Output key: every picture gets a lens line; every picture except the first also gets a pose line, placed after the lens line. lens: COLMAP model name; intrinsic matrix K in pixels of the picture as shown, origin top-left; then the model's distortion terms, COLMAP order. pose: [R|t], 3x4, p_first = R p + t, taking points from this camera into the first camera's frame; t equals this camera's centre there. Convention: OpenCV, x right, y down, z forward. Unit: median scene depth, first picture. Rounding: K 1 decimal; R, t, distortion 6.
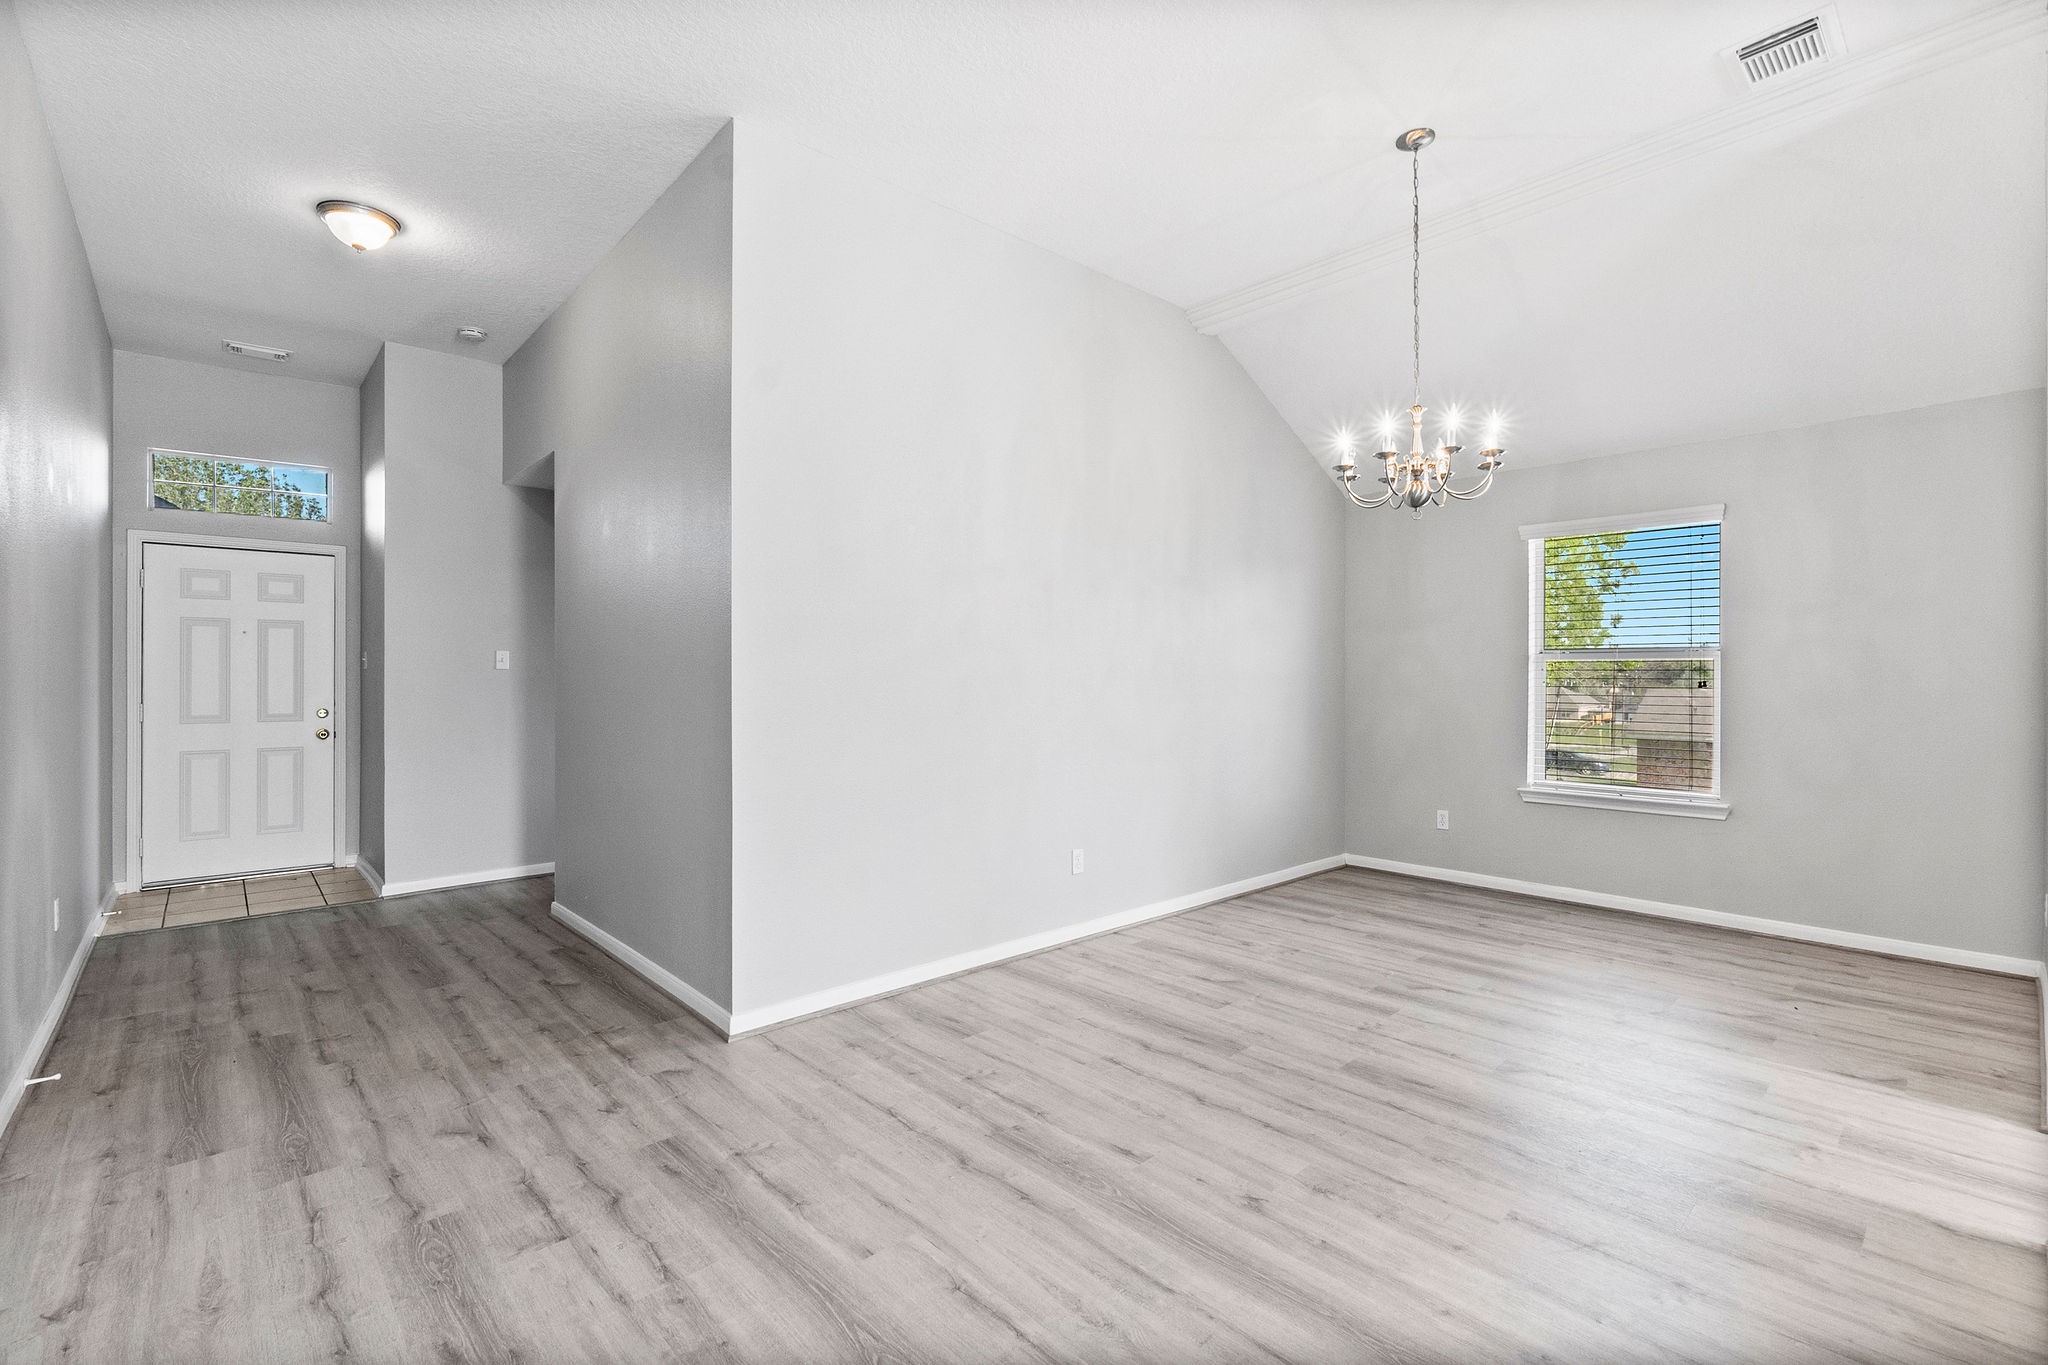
lens RADIAL K [[897.7, 0, 1016.5], [0, 897.7, 682.3], [0, 0, 1]] dist [-0.005206, 0.000817]
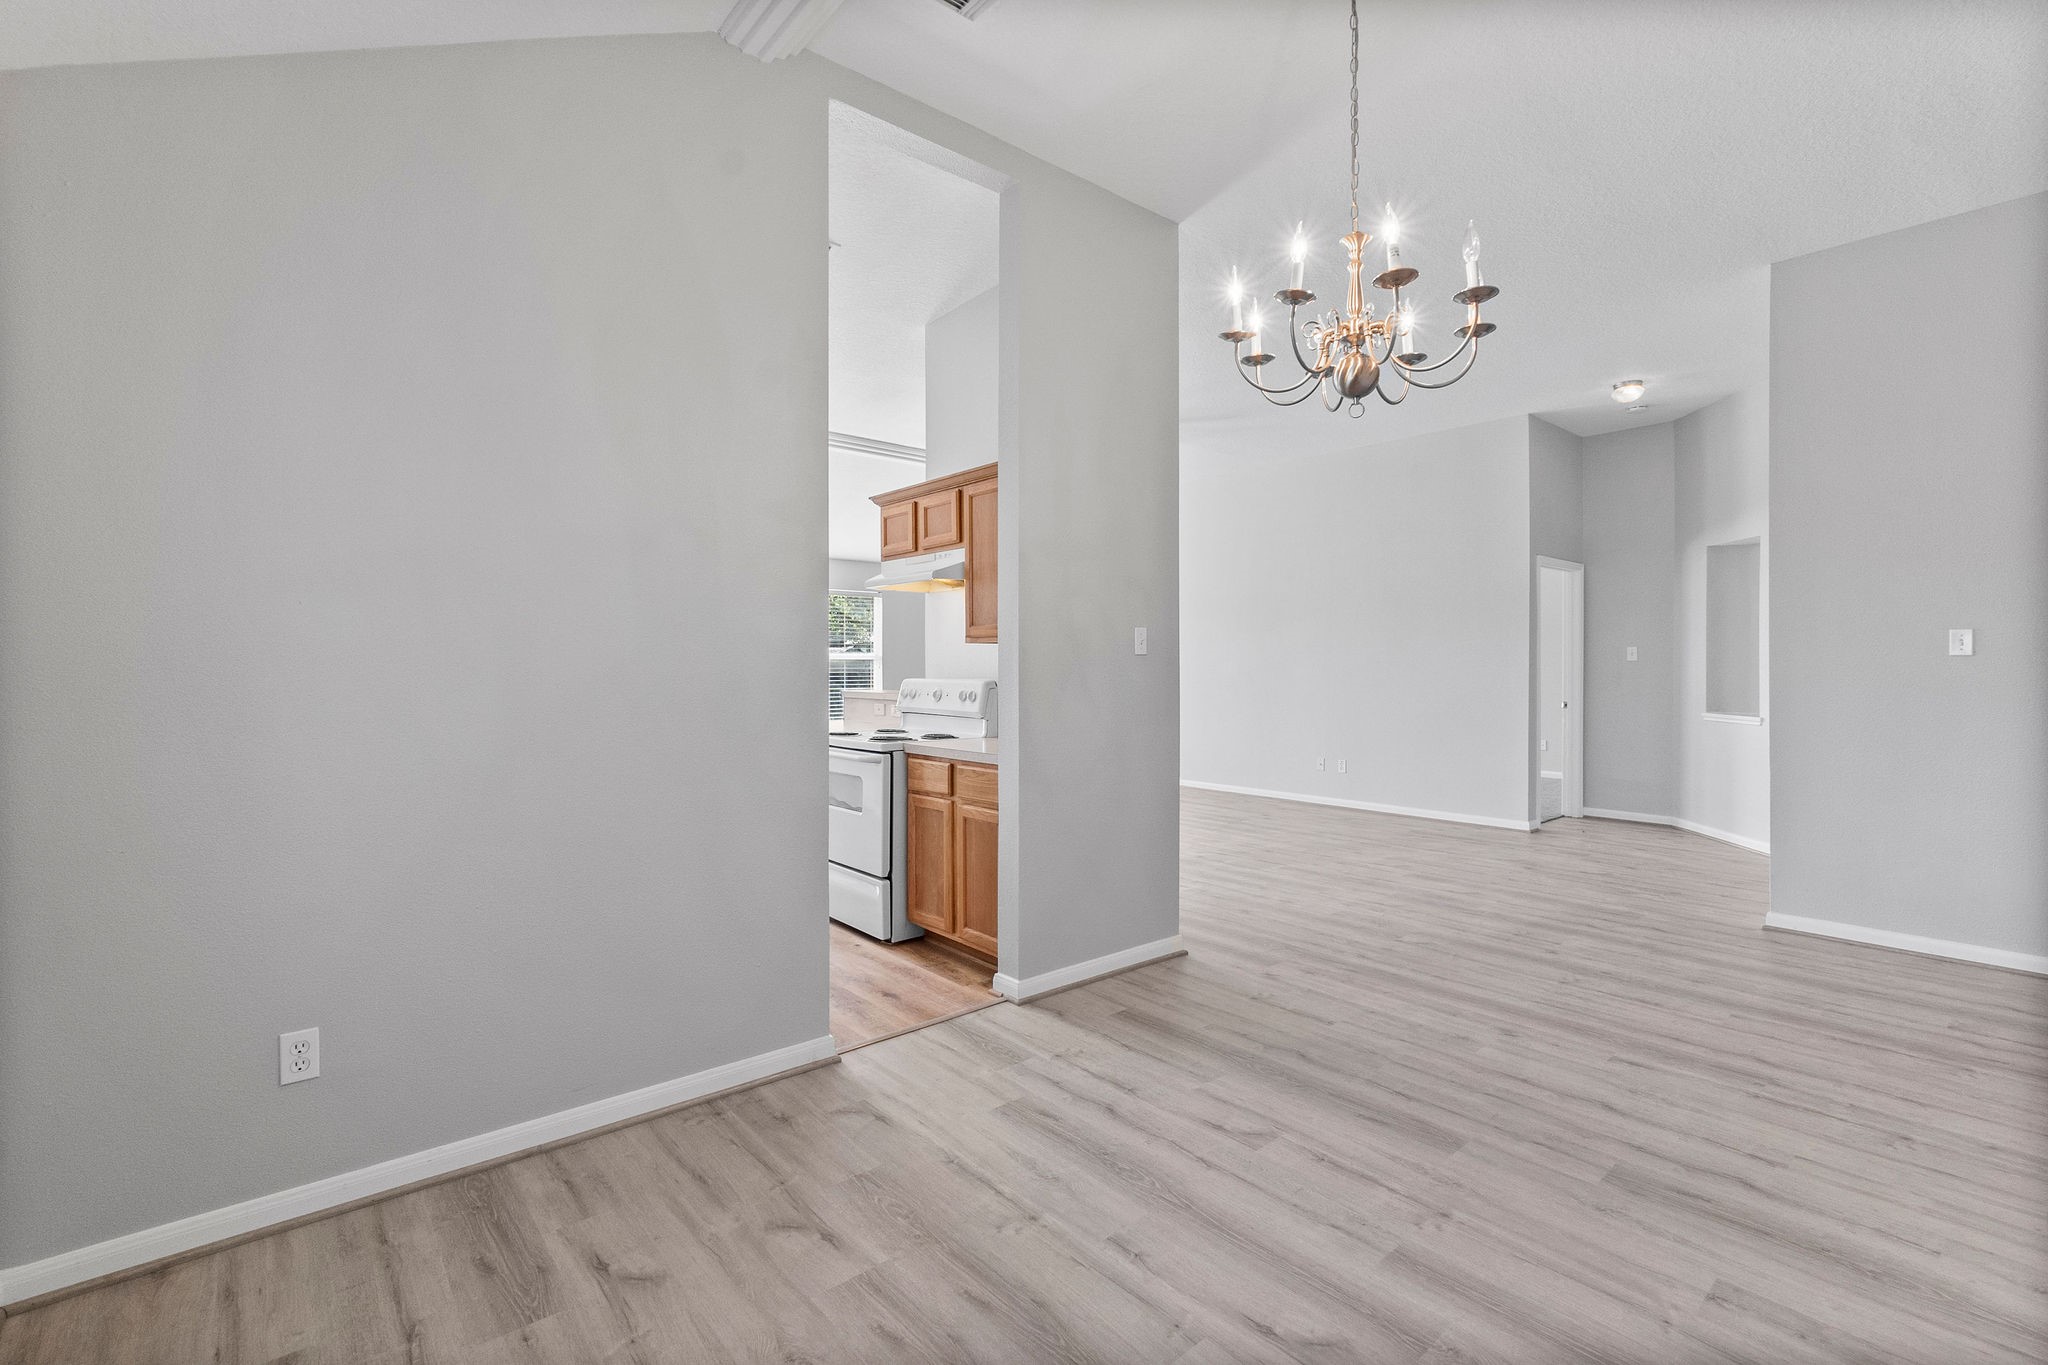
lens RADIAL K [[897.7, 0, 1009.9], [0, 897.7, 672.3], [0, 0, 1]] dist [-0.005206, 0.000817]
pose [[-0.998797, 0.002842, 0.048960, 0.567378], [0.003403, 0.999929, 0.011387, -0.012132], [-0.048924, 0.011540, -0.998736, 1.410520]]
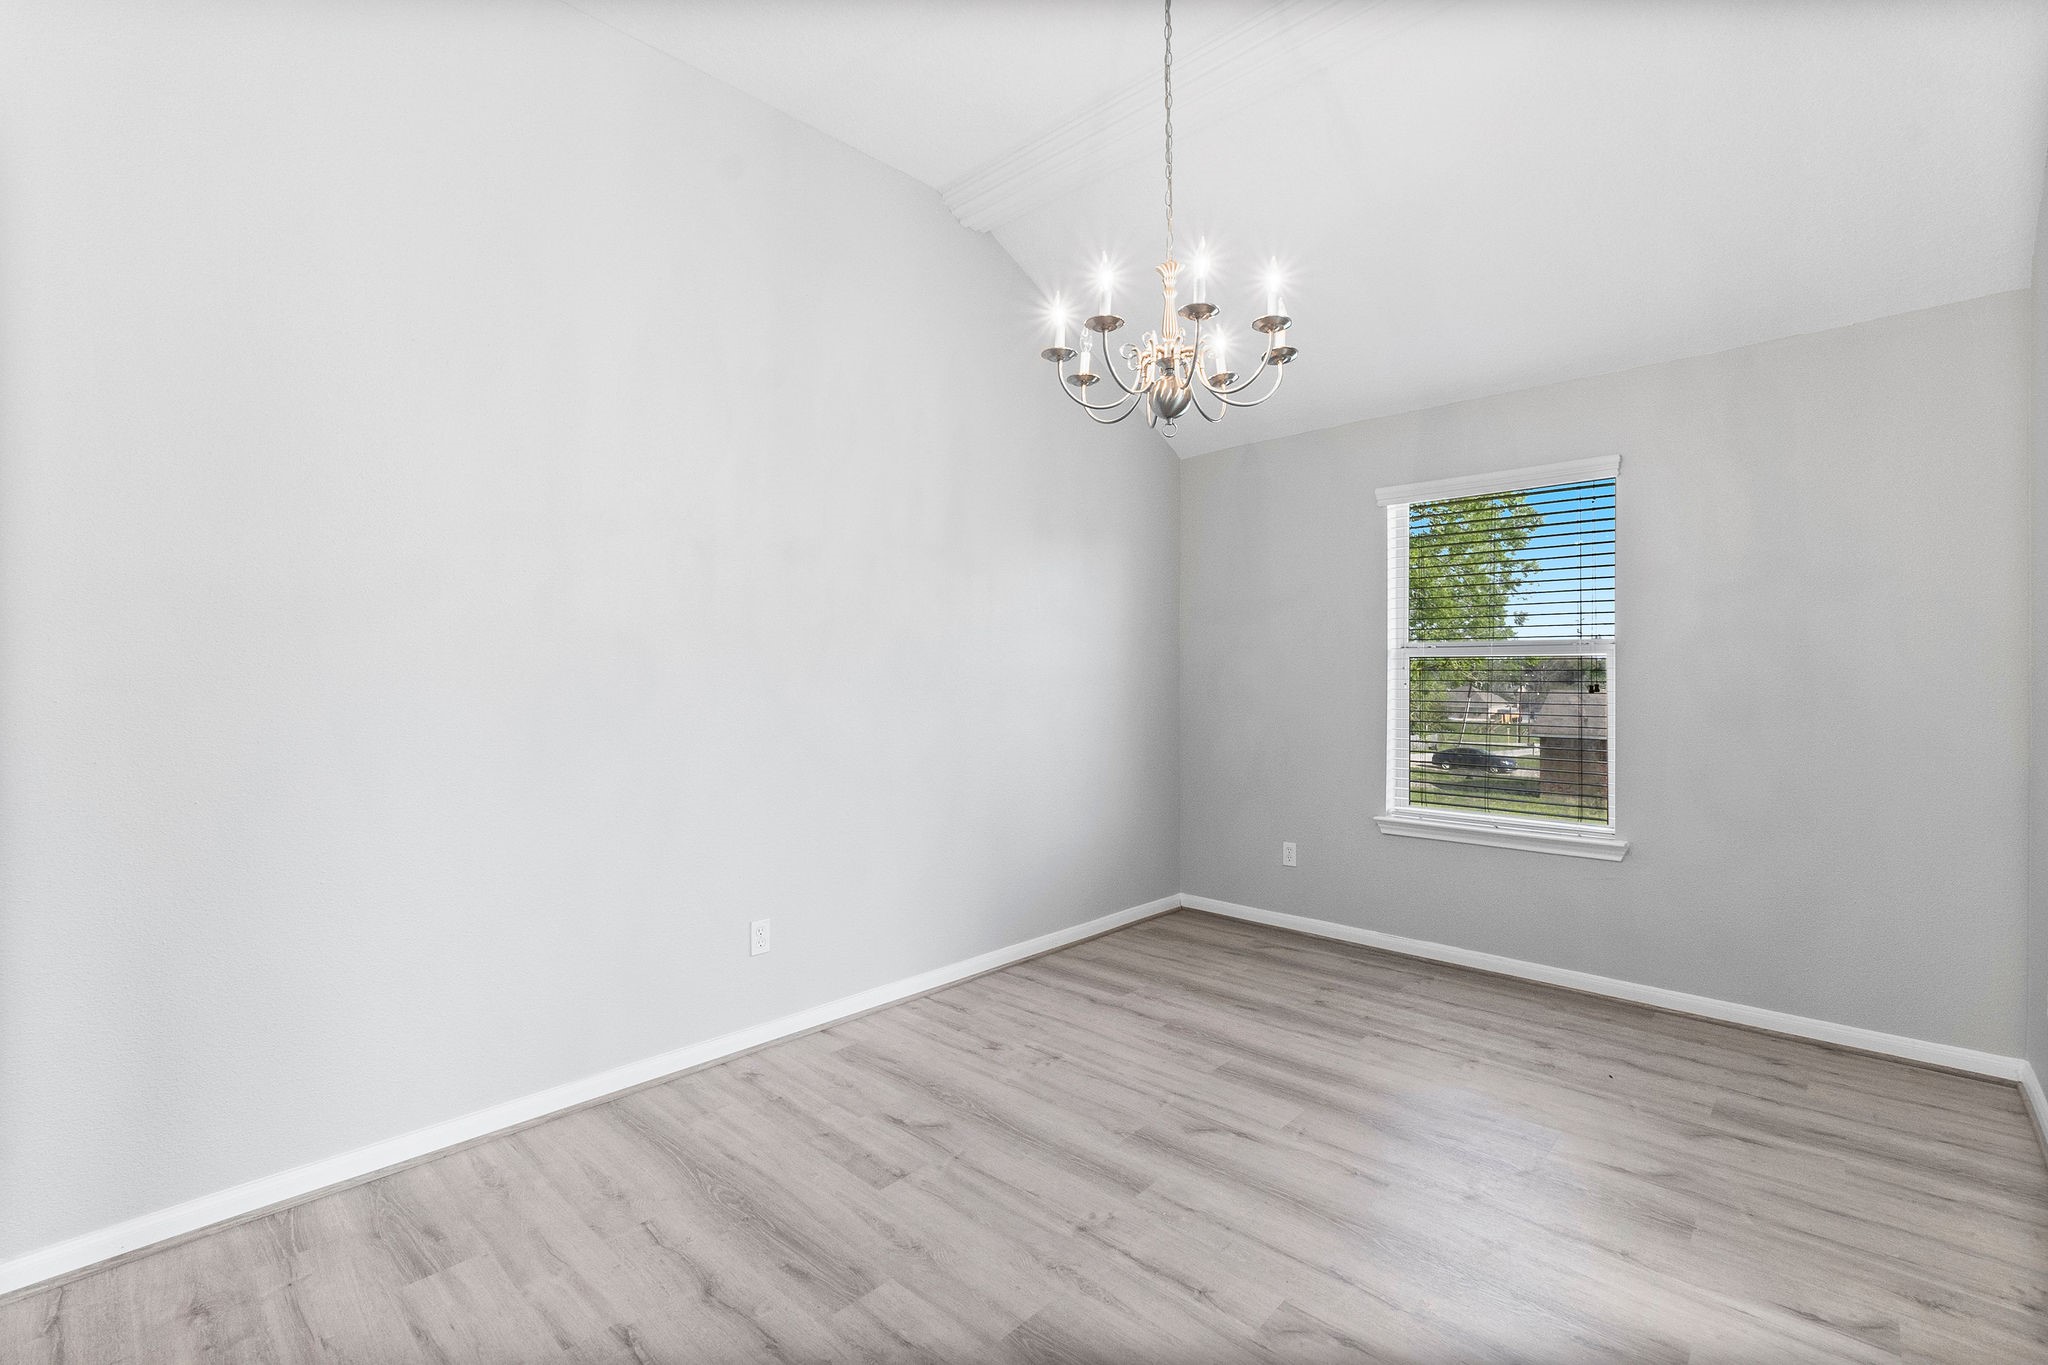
lens RADIAL K [[897.7, 0, 1012.5], [0, 897.7, 680.5], [0, 0, 1]] dist [-0.005206, 0.000817]
pose [[0.997390, -0.000318, 0.072208, 0.247160], [0.000471, 0.999998, -0.002098, -0.002645], [-0.072207, 0.002126, 0.997387, 0.311563]]
